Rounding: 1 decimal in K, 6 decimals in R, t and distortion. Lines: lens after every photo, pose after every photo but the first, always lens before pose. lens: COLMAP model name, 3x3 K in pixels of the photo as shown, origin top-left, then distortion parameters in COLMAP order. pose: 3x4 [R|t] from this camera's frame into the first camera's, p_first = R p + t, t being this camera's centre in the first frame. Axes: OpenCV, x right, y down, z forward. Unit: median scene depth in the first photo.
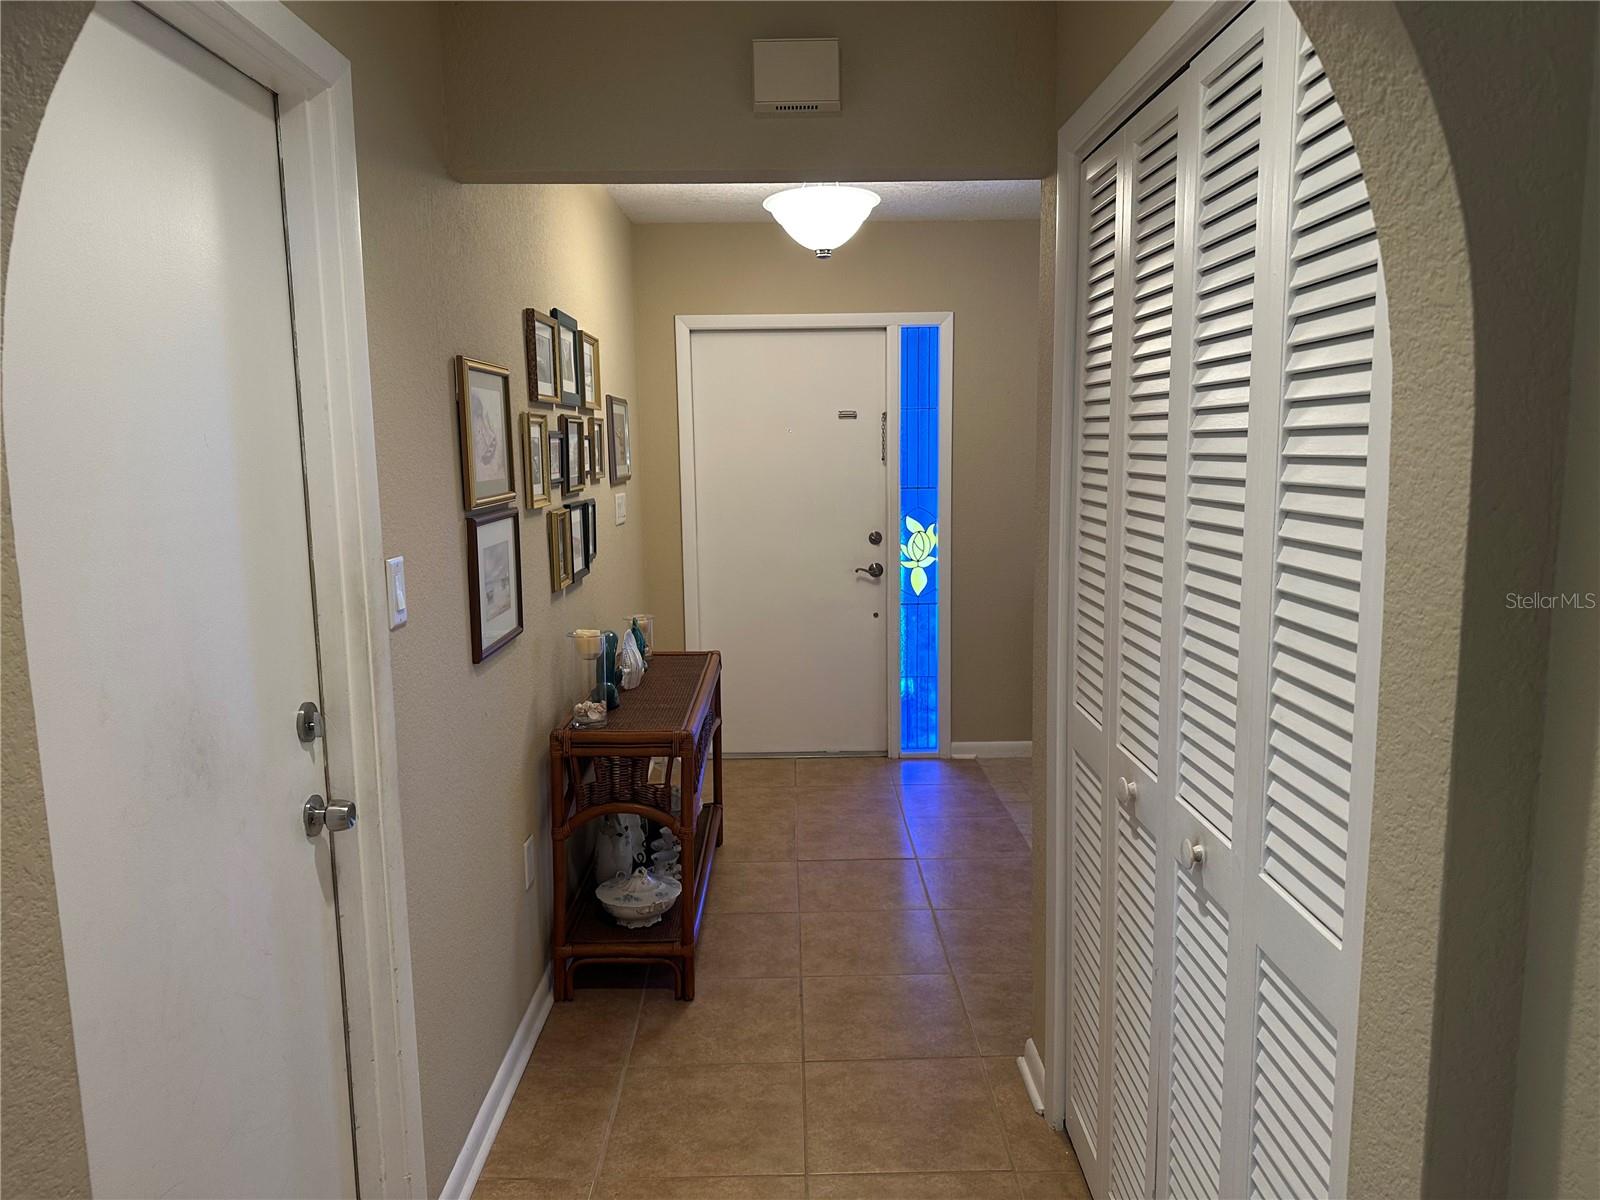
lens RADIAL K [[1115.3, 0, 805.6], [0, 1115.3, 589.2], [0, 0, 1]] dist [0.053132, -0.058613]
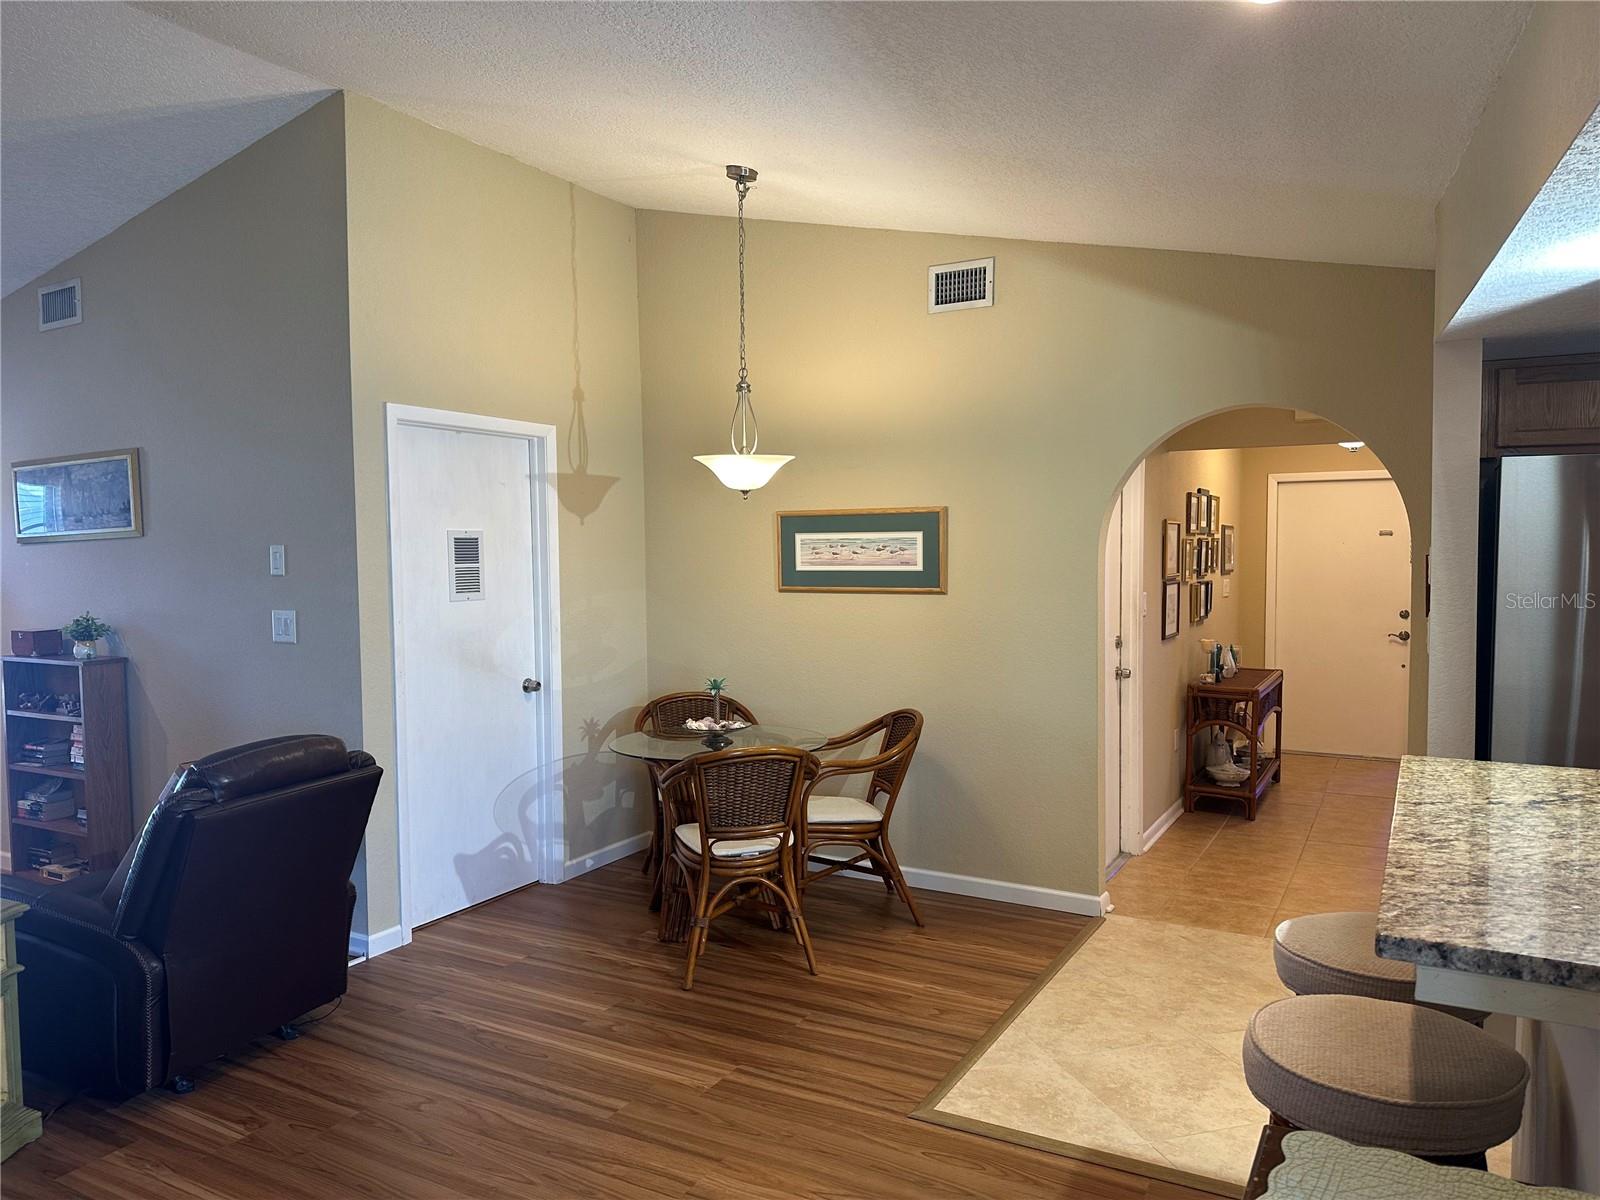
lens RADIAL K [[1115.3, 0, 784.5], [0, 1115.3, 601.9], [0, 0, 1]] dist [0.053132, -0.058613]
pose [[0.860503, 0.034539, -0.508274, 0.180947], [-0.074526, 0.995500, -0.058524, 0.140720], [0.503965, 0.088240, 0.859205, -1.162149]]
